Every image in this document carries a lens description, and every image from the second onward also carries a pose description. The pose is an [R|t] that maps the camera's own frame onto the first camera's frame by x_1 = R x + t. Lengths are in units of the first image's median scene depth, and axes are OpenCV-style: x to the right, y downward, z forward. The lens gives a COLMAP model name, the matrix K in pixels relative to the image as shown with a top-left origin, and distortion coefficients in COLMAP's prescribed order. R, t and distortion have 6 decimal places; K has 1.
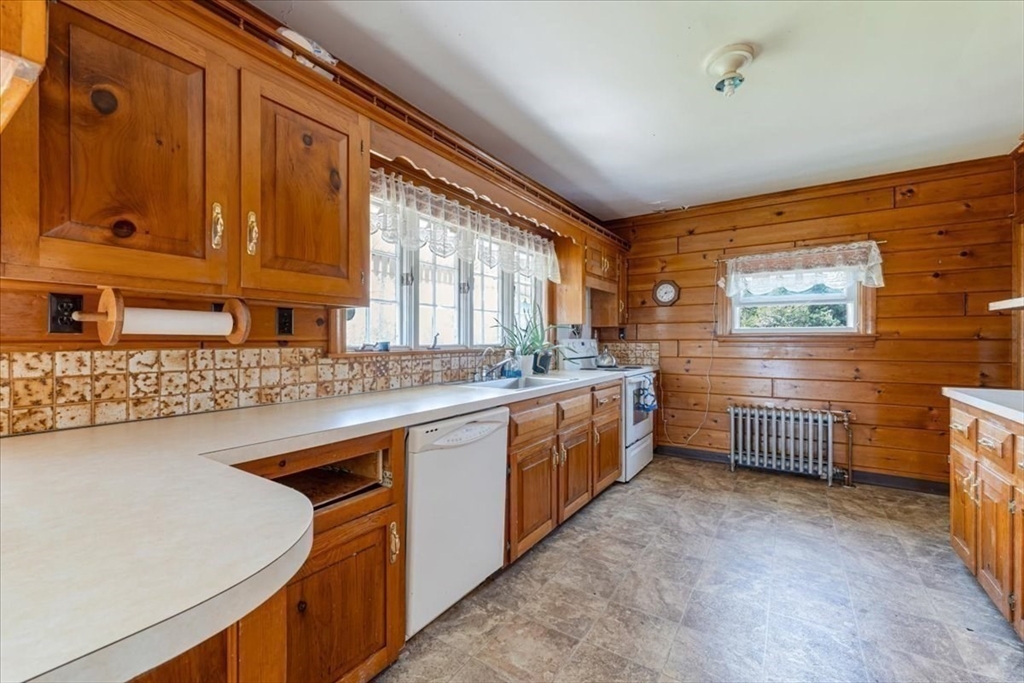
lens RADIAL K [[435.9, 0, 520.6], [0, 435.9, 339.9], [0, 0, 1]] dist [-0.000284, -0.000953]
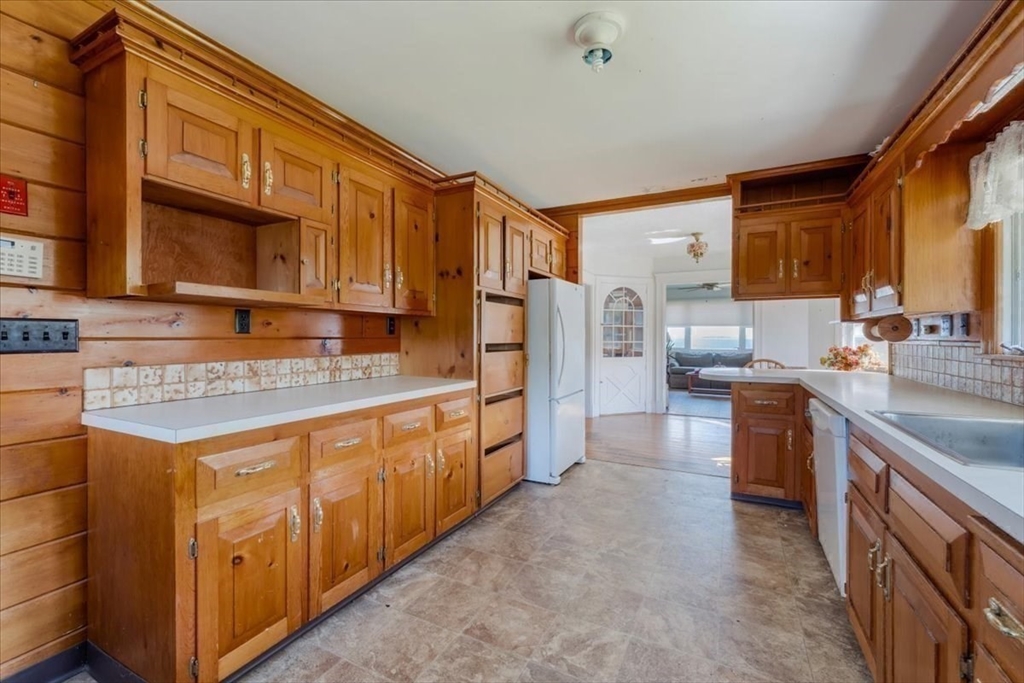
lens RADIAL K [[435.9, 0, 508.5], [0, 435.9, 341.5], [0, 0, 1]] dist [-0.000284, -0.000953]
pose [[-0.996936, 0.002407, -0.078178, 0.539196], [0.001870, 0.999974, 0.006940, -0.005370], [0.078193, 0.006772, -0.996915, 1.402074]]
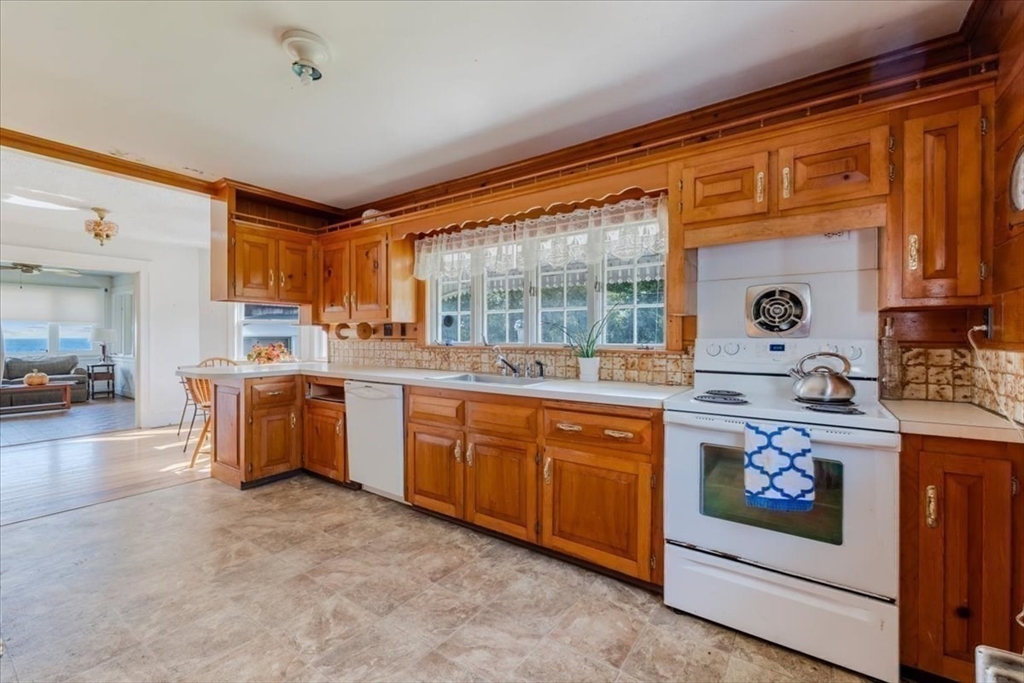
lens RADIAL K [[427.3, 0, 517.6], [0, 427.3, 337.2], [0, 0, 1]] dist [-0.003669, -0.000643]
pose [[-0.050943, 0.003845, -0.998694, 1.029603], [0.002552, 0.999990, 0.003720, -0.008390], [0.998698, -0.002359, -0.050952, 1.119467]]
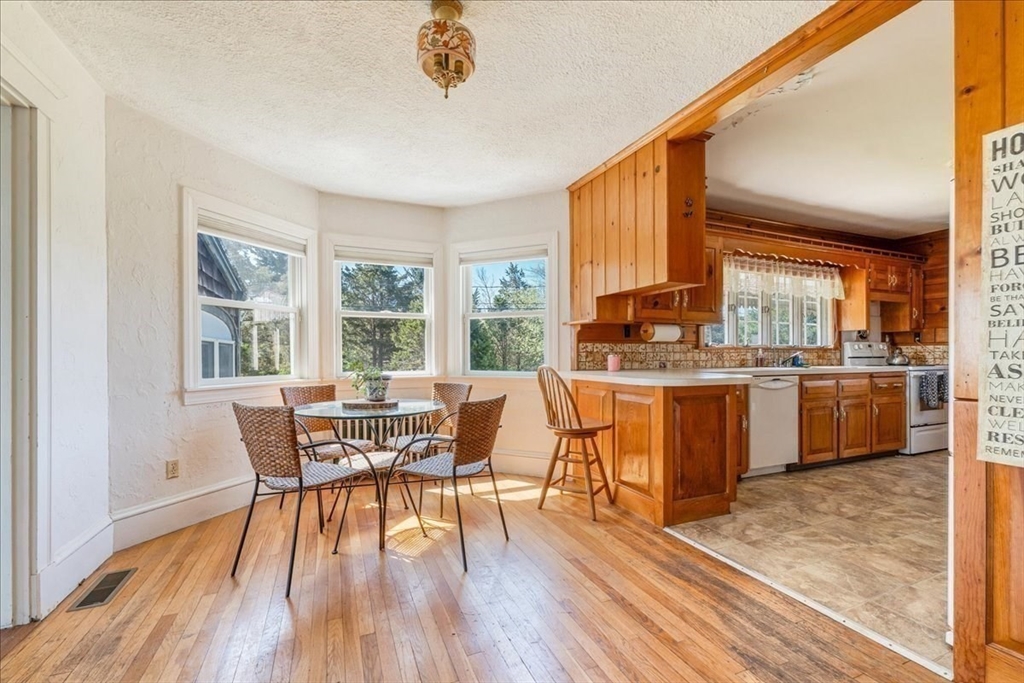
lens RADIAL K [[435.9, 0, 504.3], [0, 435.9, 355.9], [0, 0, 1]] dist [-0.000284, -0.000953]
pose [[0.821473, -0.002408, -0.570243, -0.005671], [0.003870, 0.999992, 0.001352, 0.048920], [0.570235, -0.003317, 0.821475, -0.928217]]
